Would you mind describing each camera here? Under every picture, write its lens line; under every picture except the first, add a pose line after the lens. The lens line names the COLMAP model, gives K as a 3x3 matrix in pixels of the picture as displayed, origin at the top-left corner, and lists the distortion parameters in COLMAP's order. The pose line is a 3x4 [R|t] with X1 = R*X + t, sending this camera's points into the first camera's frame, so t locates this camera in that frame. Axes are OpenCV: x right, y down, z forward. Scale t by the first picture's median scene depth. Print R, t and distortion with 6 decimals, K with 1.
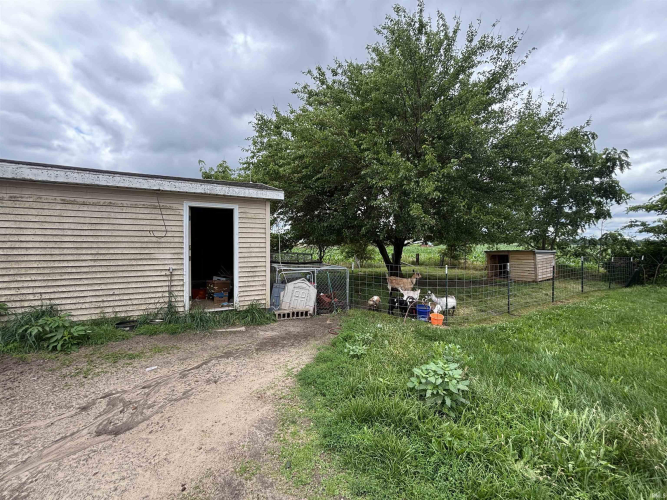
lens RADIAL K [[267.5, 0, 333.5], [0, 267.5, 250.0], [0, 0, 1]] dist [-0.000567, -0.000245]
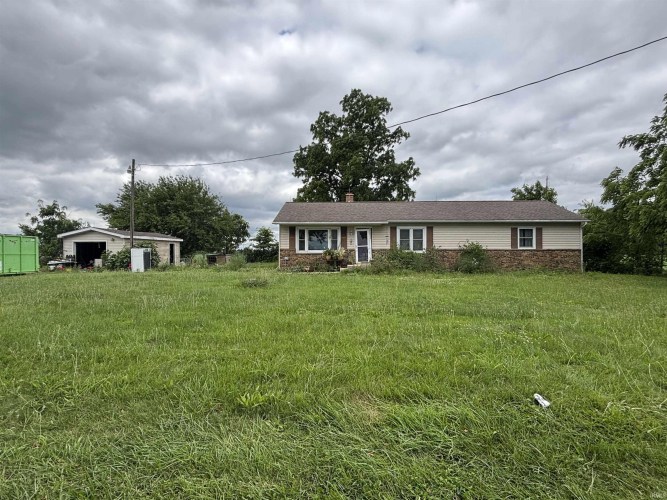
lens RADIAL K [[329.6, 0, 333.5], [0, 329.6, 250.0], [0, 0, 1]] dist [0.000093, 0.000000]
pose [[0.555730, 0.006070, 0.831340, -1.522868], [0.008808, 0.999874, -0.013188, 0.024081], [-0.831316, 0.014652, 0.555607, -1.911820]]
